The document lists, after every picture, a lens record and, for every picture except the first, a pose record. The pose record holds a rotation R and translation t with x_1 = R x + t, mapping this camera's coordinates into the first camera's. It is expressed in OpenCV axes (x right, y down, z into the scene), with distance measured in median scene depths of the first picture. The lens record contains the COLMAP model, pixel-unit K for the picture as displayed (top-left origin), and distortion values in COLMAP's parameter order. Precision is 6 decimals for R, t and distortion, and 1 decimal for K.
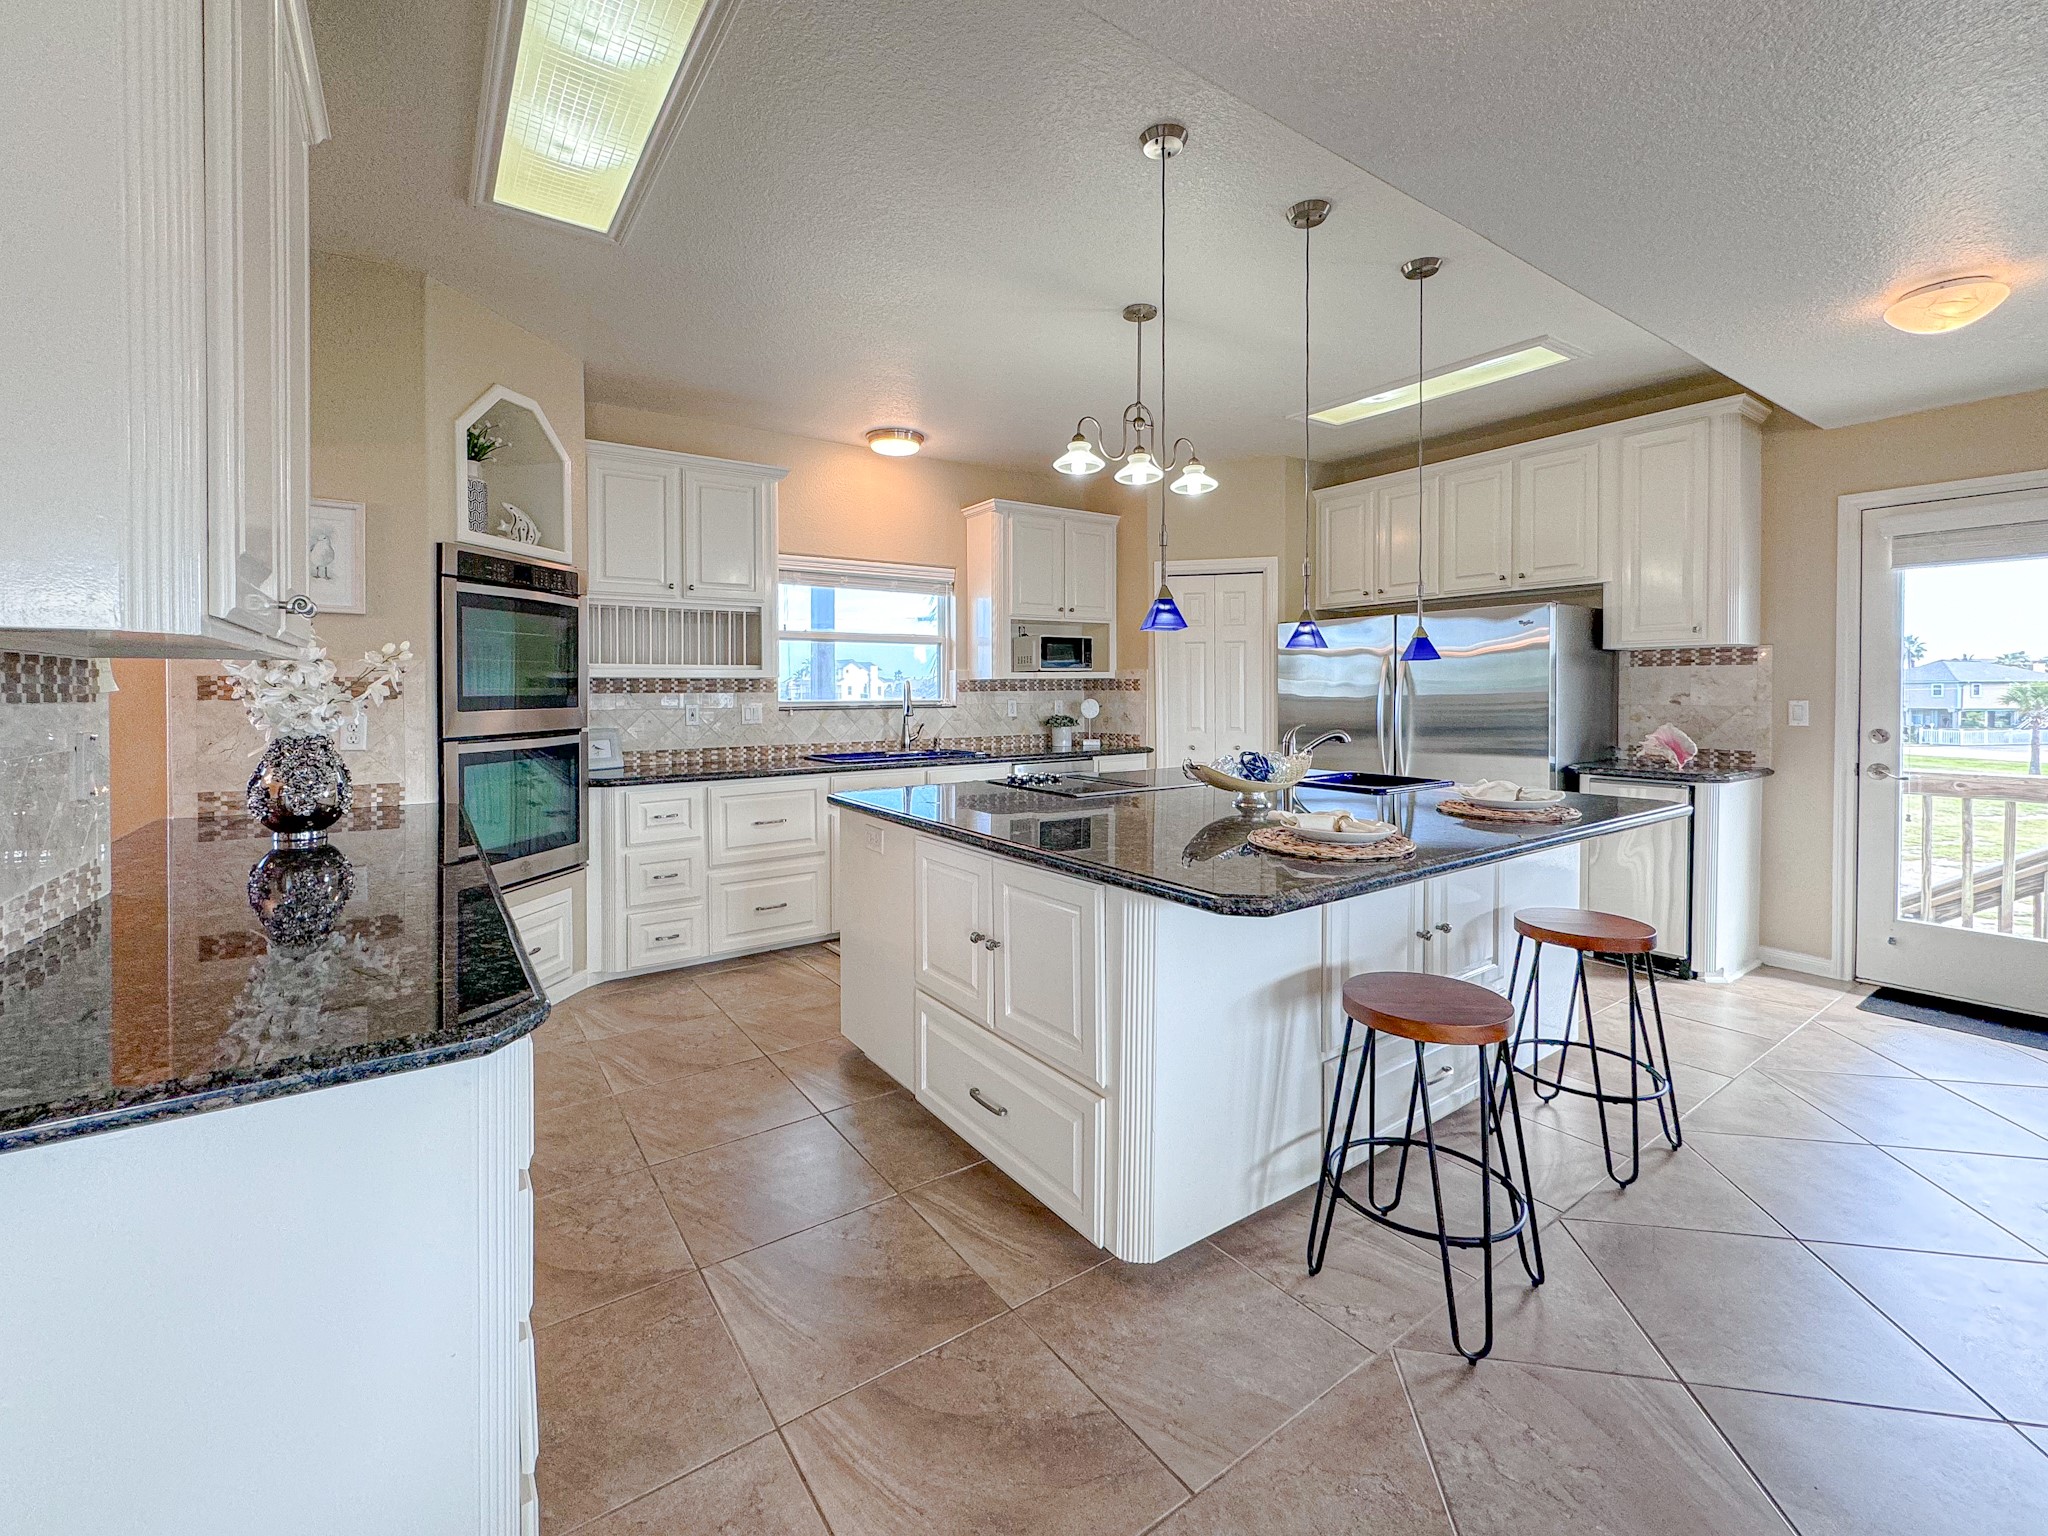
lens RADIAL K [[850.4, 0, 1011.3], [0, 850.4, 700.1], [0, 0, 1]] dist [0.001311, 0.000206]
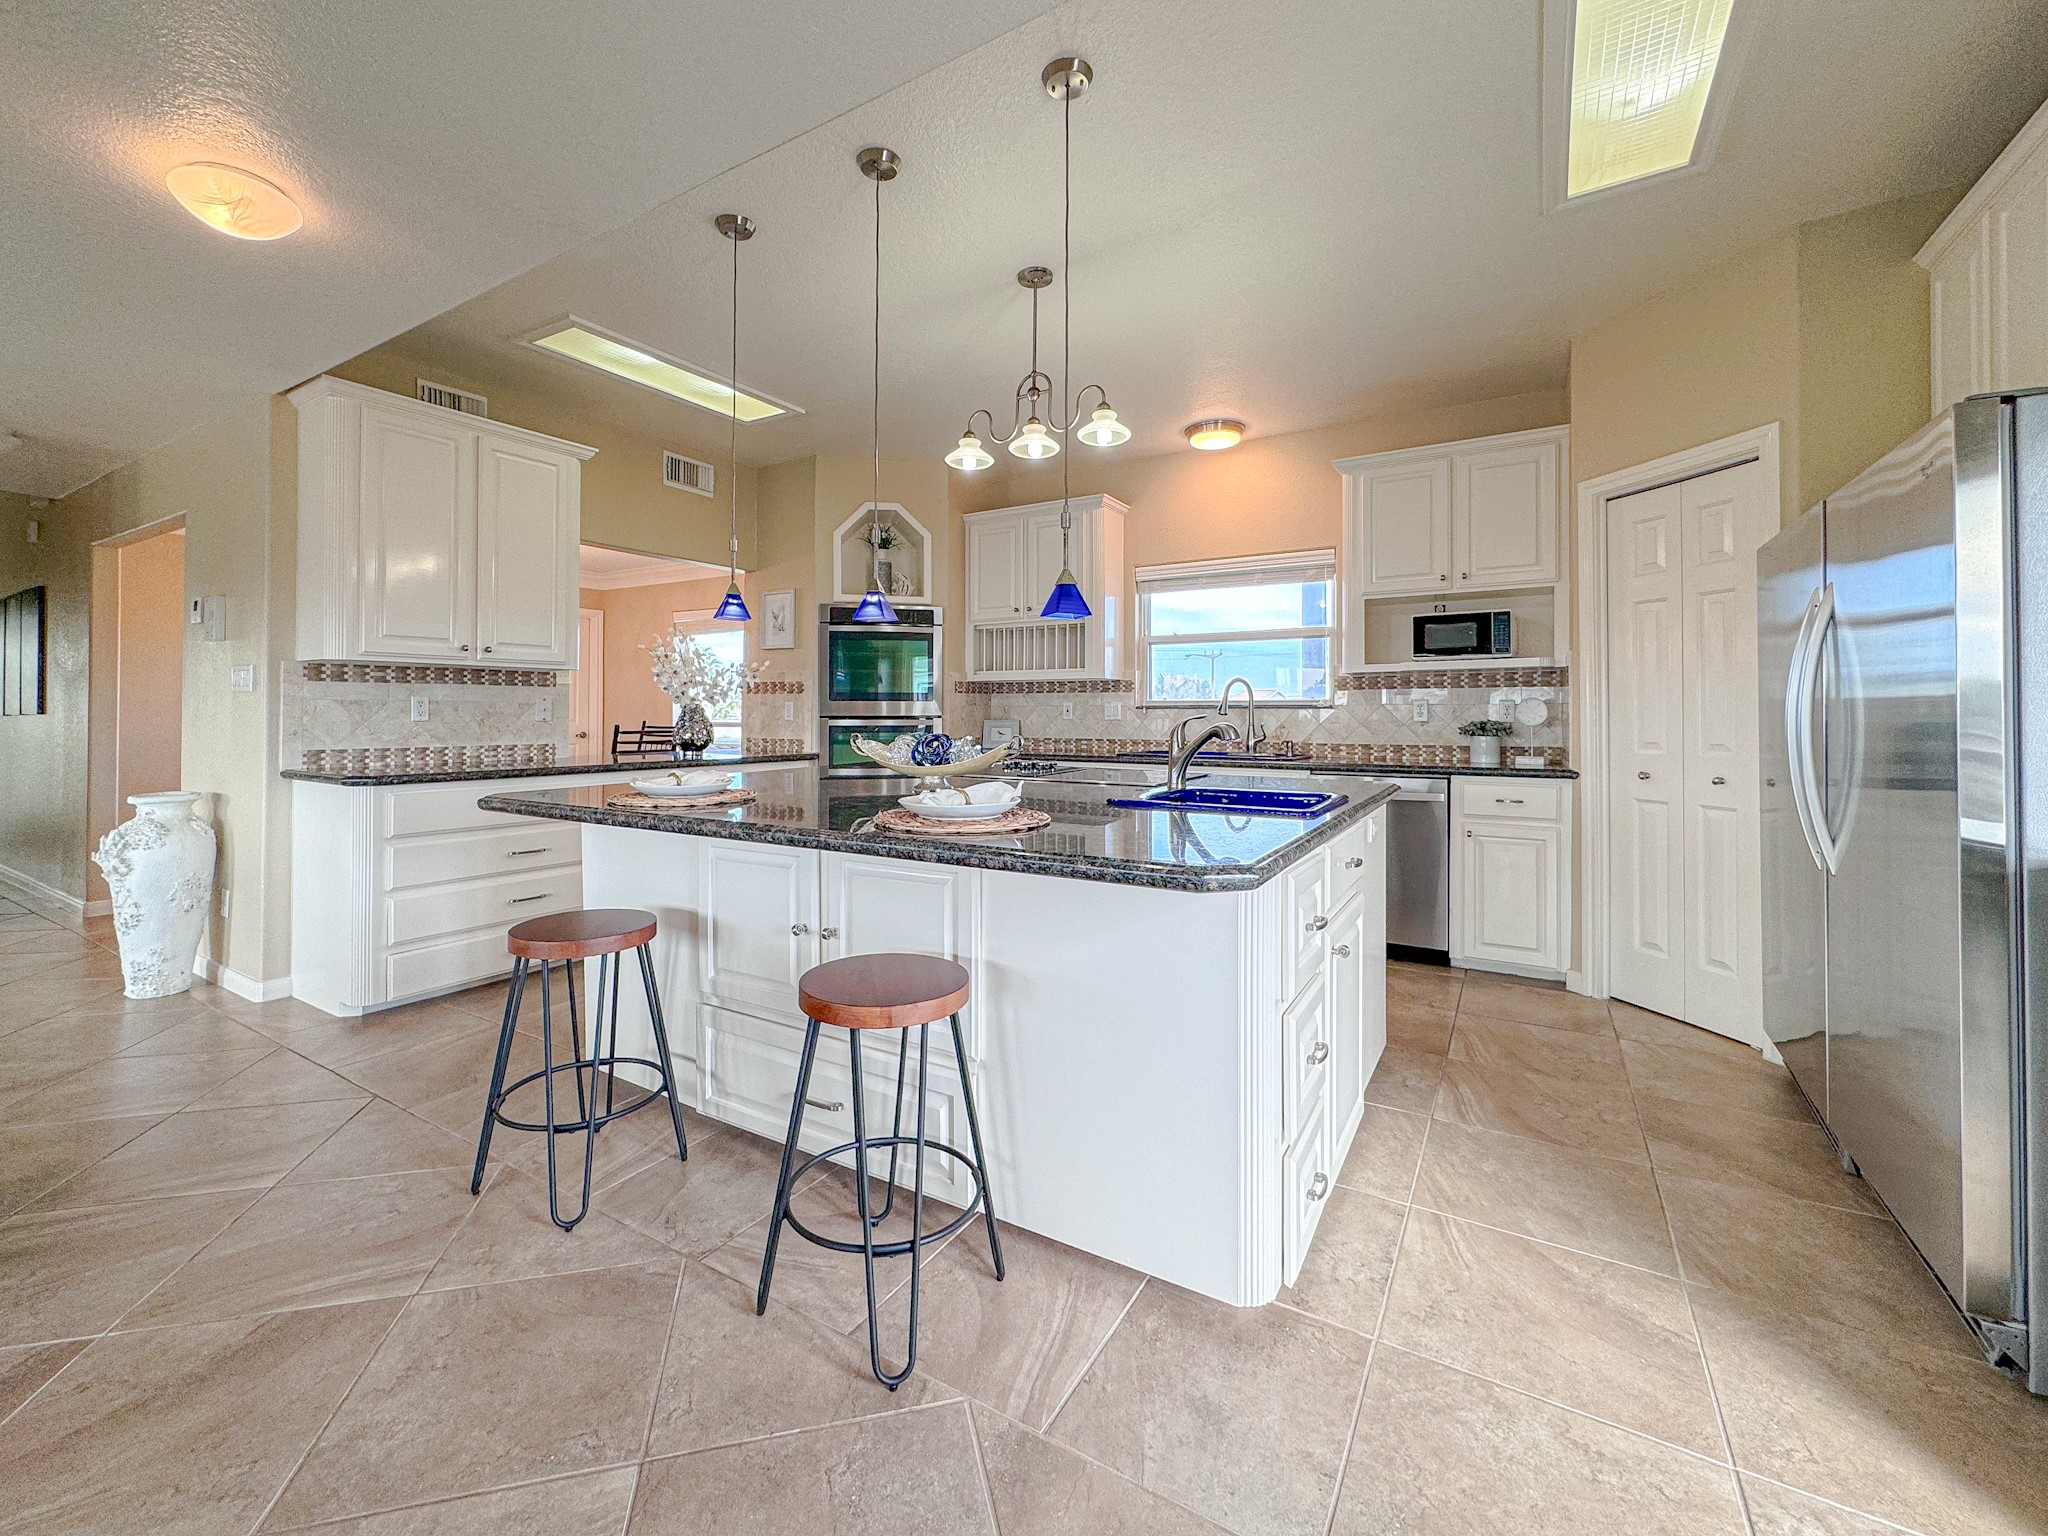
lens RADIAL K [[850.4, 0, 1011.3], [0, 850.4, 700.1], [0, 0, 1]] dist [0.001311, 0.000206]
pose [[0.403330, -0.009054, -0.915010, 1.002910], [-0.015223, 0.999746, -0.016602, 0.032926], [0.914928, 0.020625, 0.403090, 0.601259]]
